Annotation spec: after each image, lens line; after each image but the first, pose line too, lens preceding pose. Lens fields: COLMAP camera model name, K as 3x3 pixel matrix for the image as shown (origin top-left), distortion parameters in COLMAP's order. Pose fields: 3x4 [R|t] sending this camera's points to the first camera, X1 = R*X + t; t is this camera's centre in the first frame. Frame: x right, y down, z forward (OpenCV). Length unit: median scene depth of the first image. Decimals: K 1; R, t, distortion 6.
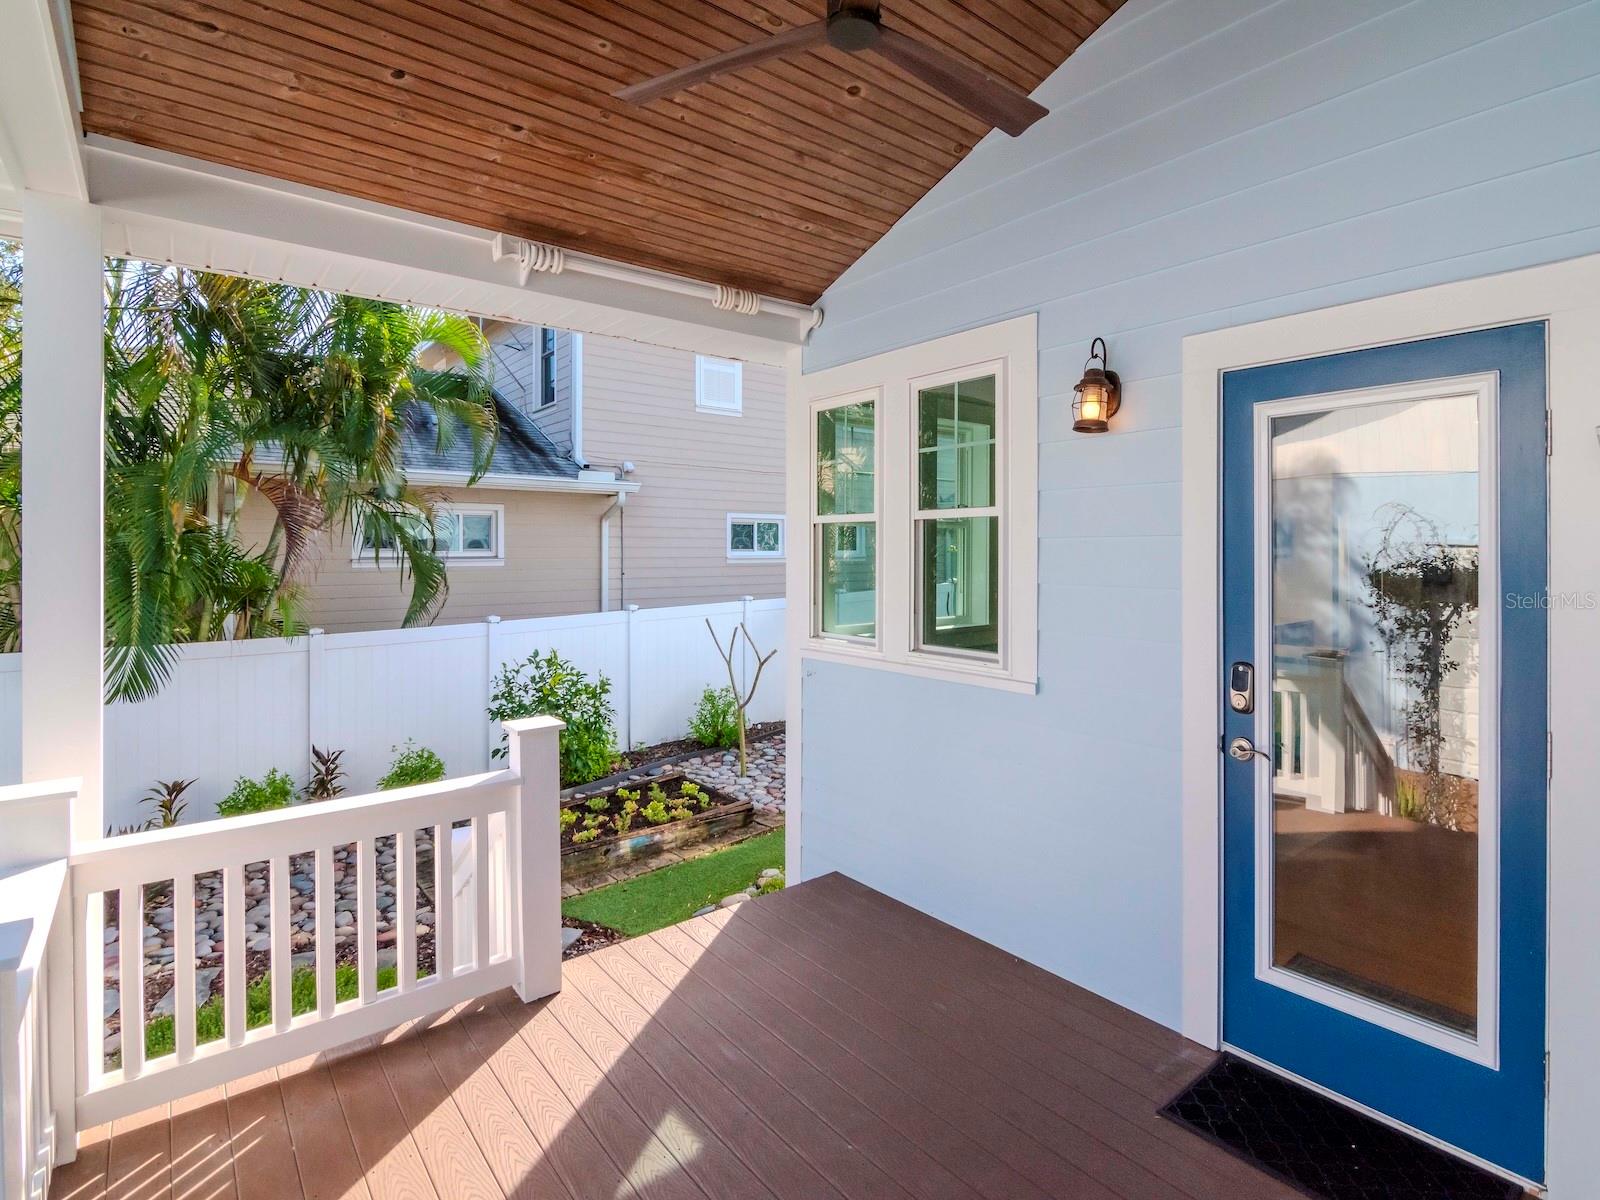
lens RADIAL K [[808.3, 0, 806.4], [0, 808.3, 563.6], [0, 0, 1]] dist [-0.014569, -0.000853]
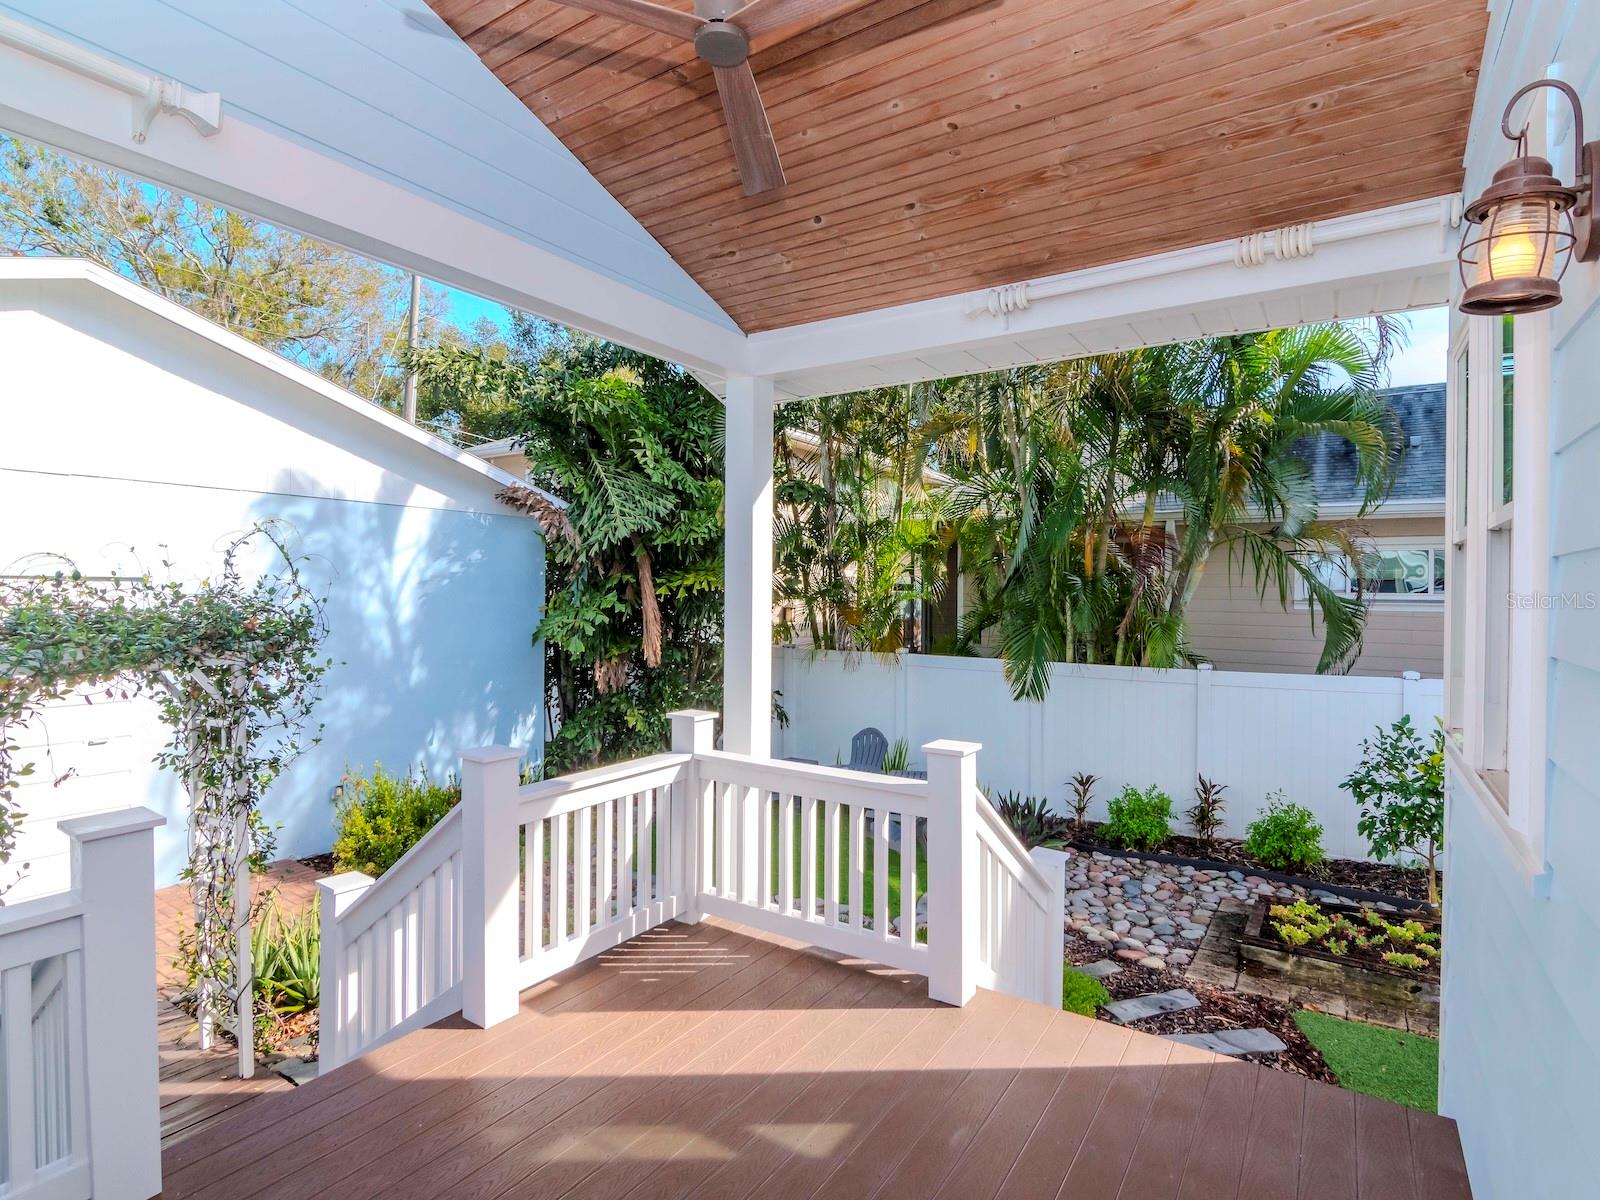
lens RADIAL K [[804.3, 0, 812.0], [0, 804.3, 601.4], [0, 0, 1]] dist [-0.011022, -0.002190]
pose [[0.307019, 0.017283, -0.951546, 0.601576], [-0.025427, 0.999627, 0.009953, 0.002490], [0.951364, 0.021139, 0.307344, 0.478500]]
